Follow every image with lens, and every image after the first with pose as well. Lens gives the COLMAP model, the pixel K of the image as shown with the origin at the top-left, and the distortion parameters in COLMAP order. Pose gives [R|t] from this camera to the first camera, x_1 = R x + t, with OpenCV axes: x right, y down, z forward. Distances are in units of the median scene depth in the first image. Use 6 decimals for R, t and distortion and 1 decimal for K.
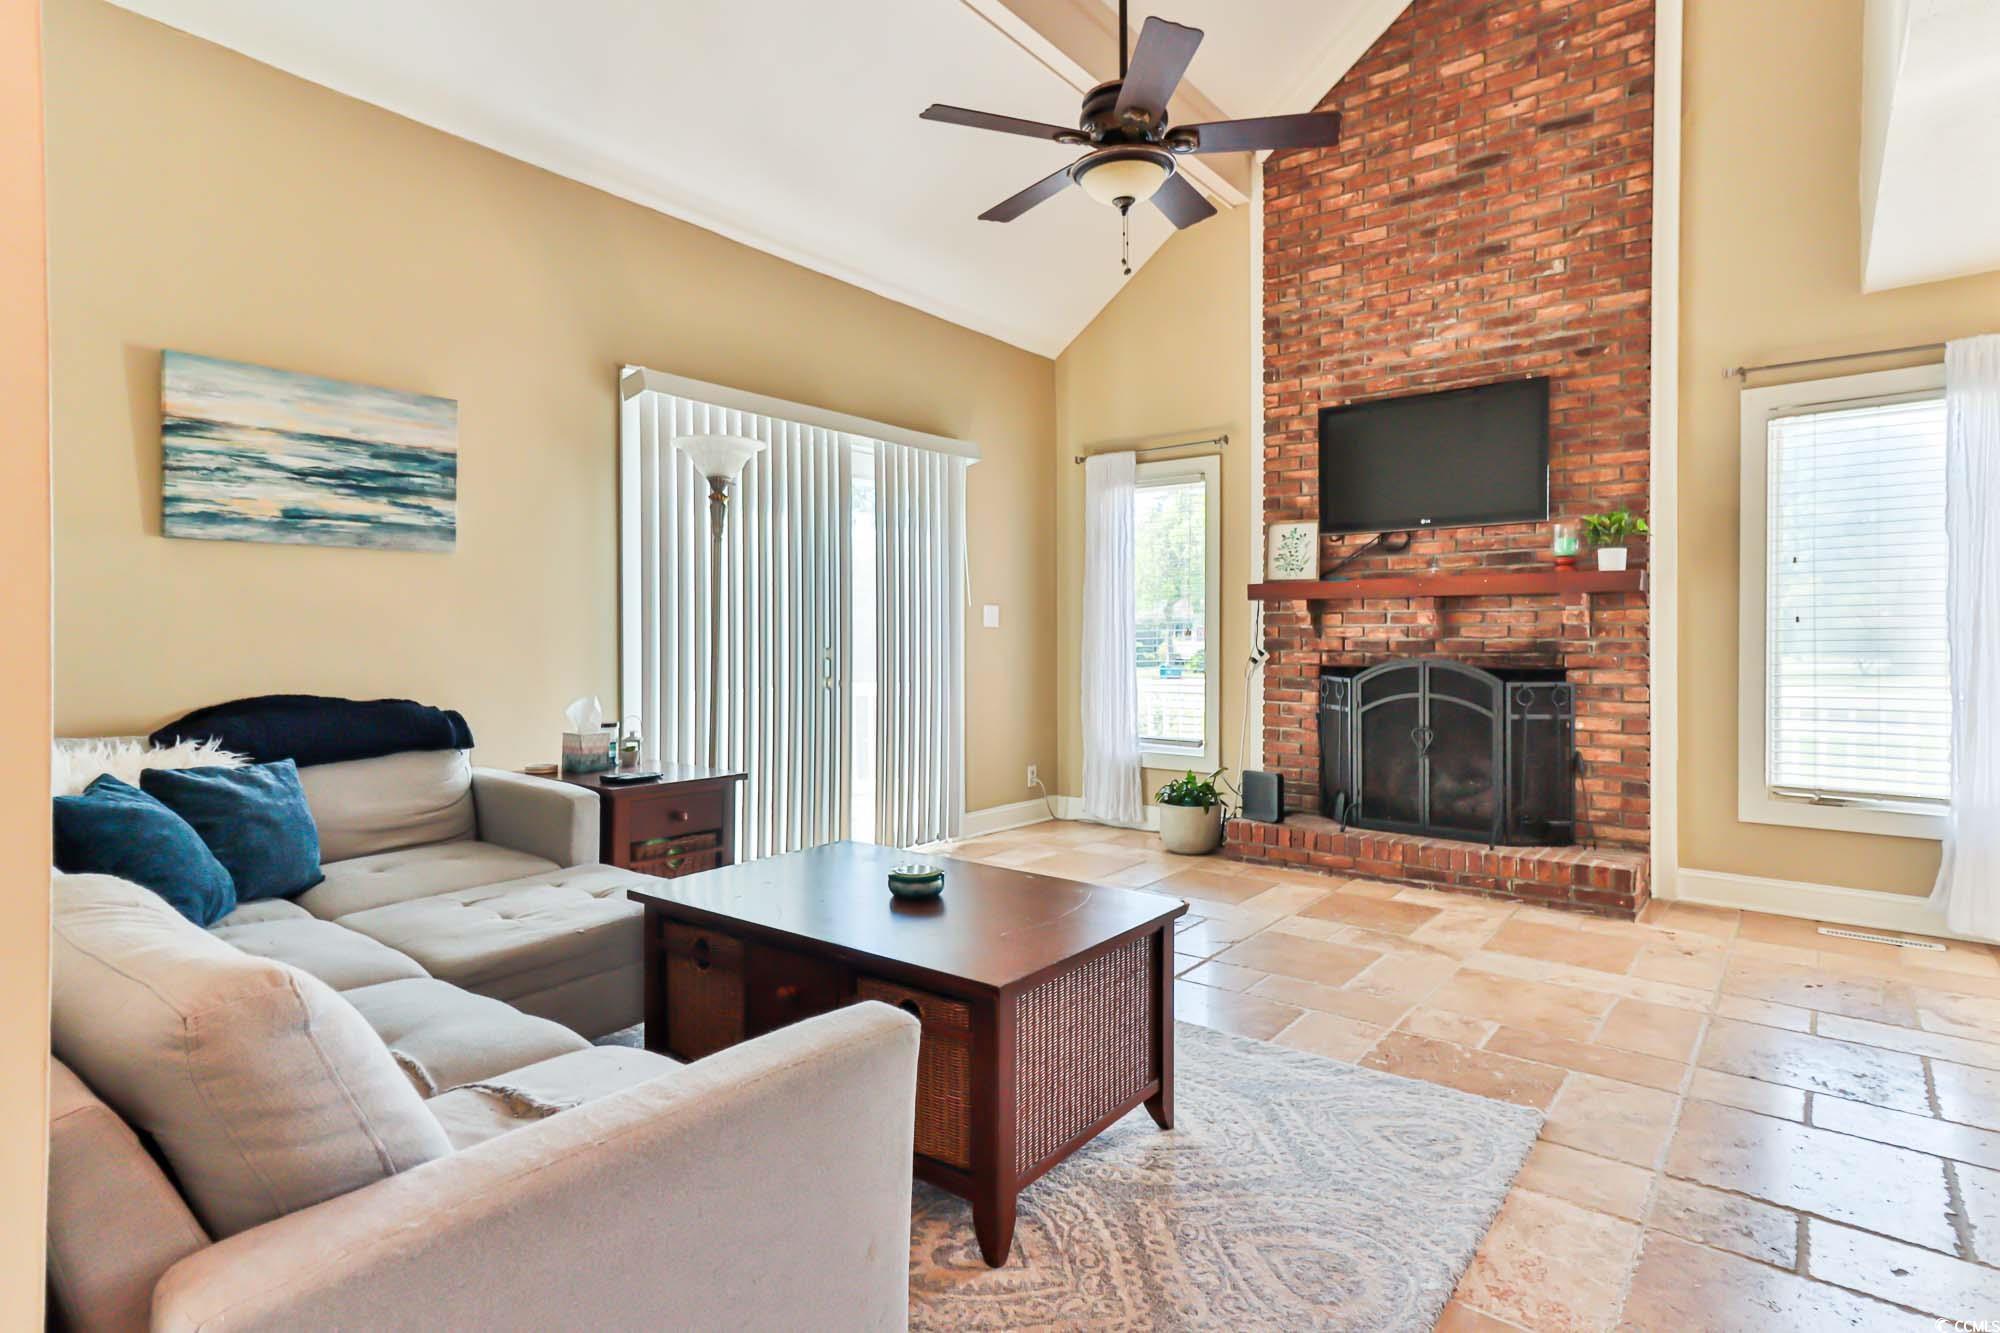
lens RADIAL K [[1061.0, 0, 1003.2], [0, 1061.0, 647.3], [0, 0, 1]] dist [0.023273, 0.000189]
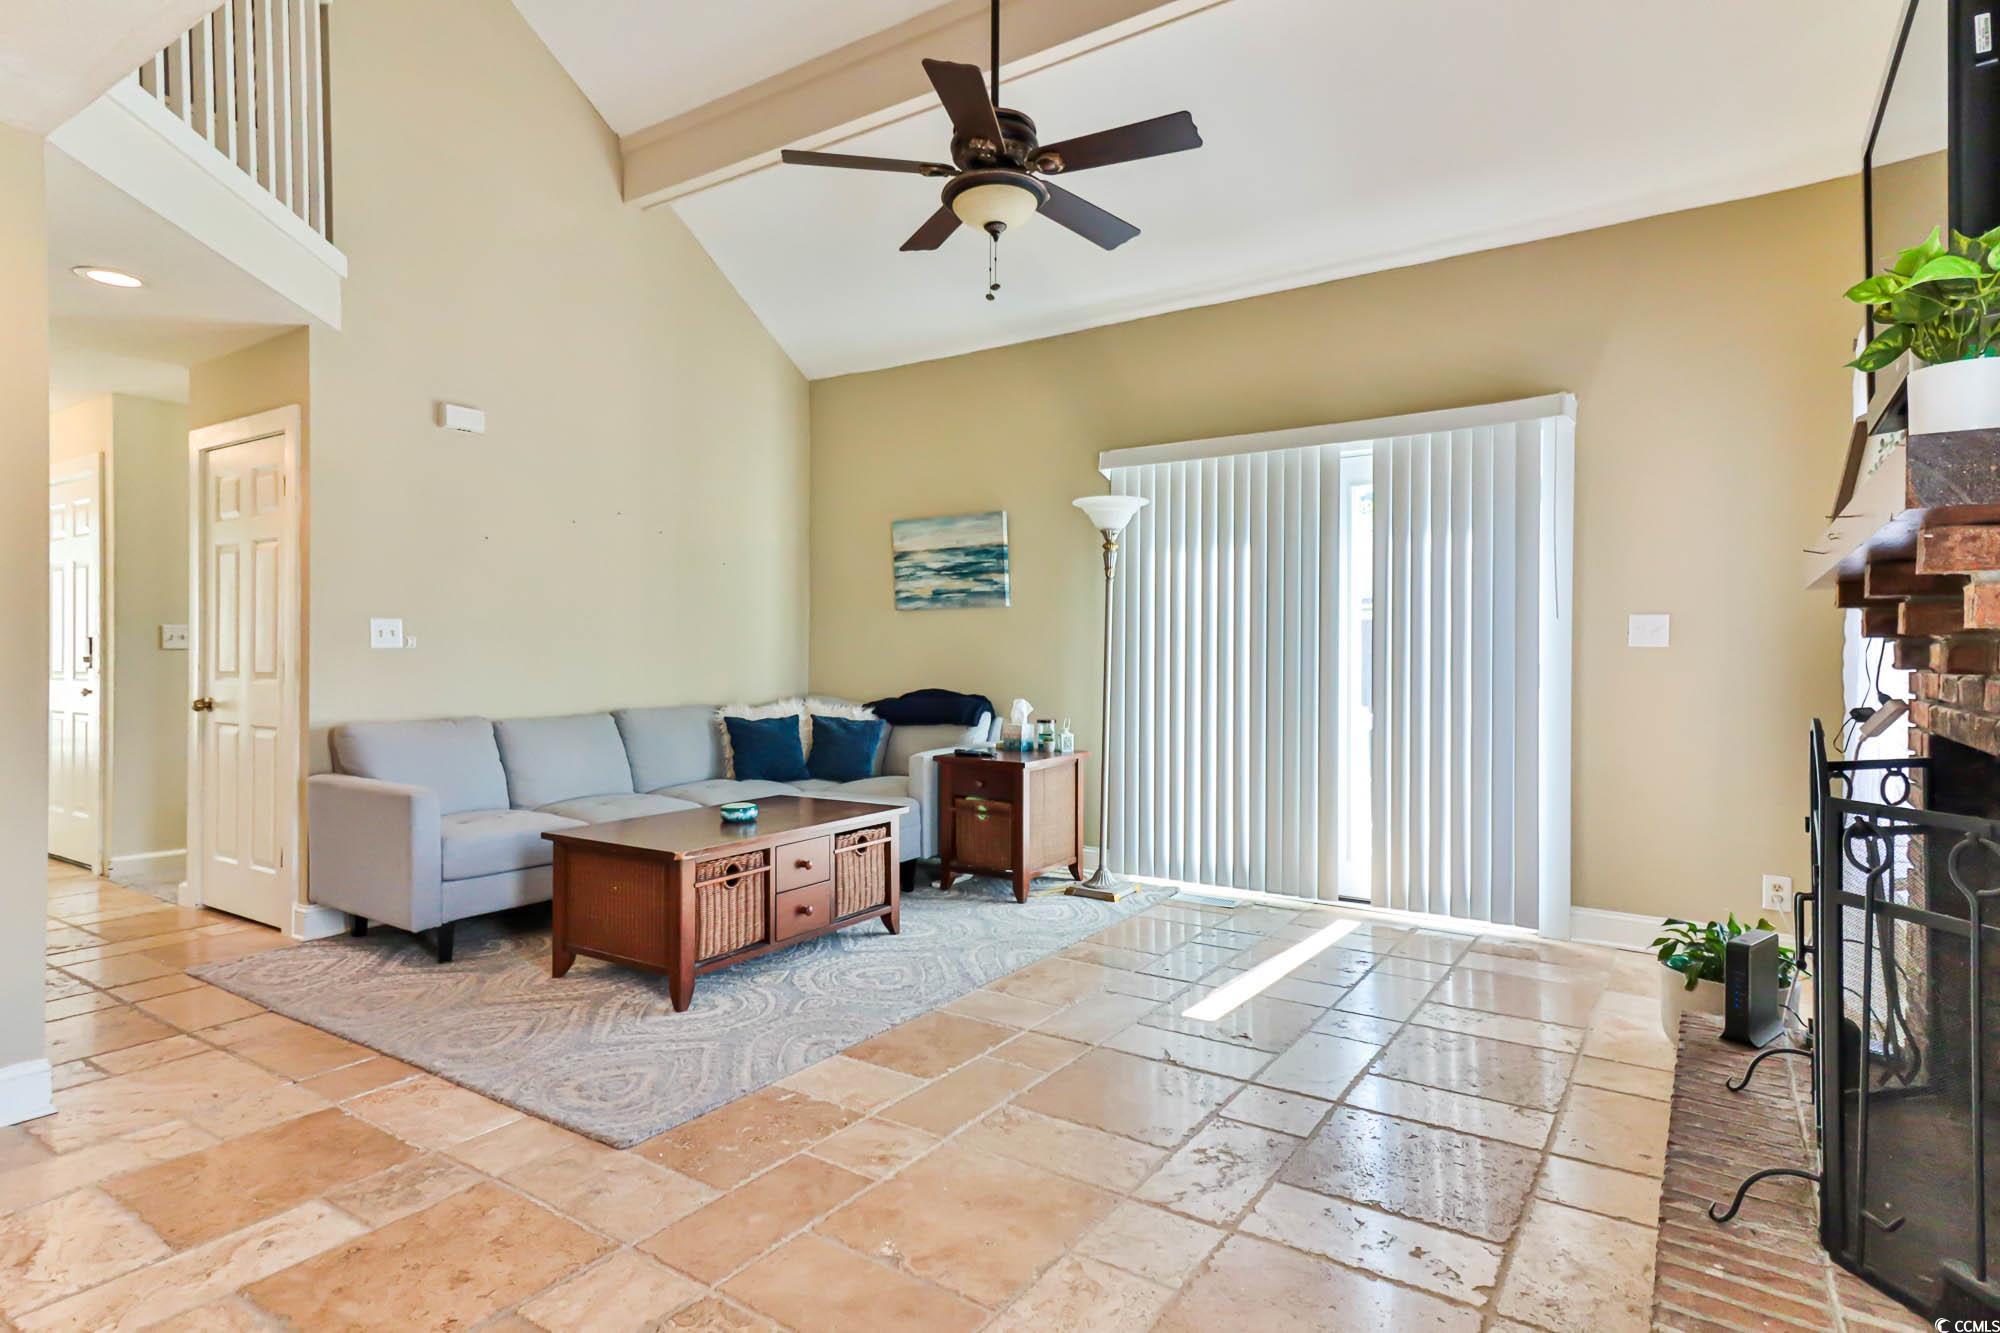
lens RADIAL K [[1038.1, 0, 992.2], [0, 1038.1, 651.1], [0, 0, 1]] dist [0.025554, 0.000078]
pose [[0.055301, -0.000657, -0.998469, 1.138869], [-0.010608, 0.999943, -0.001245, -0.020102], [0.998413, 0.010660, 0.055291, 0.977232]]
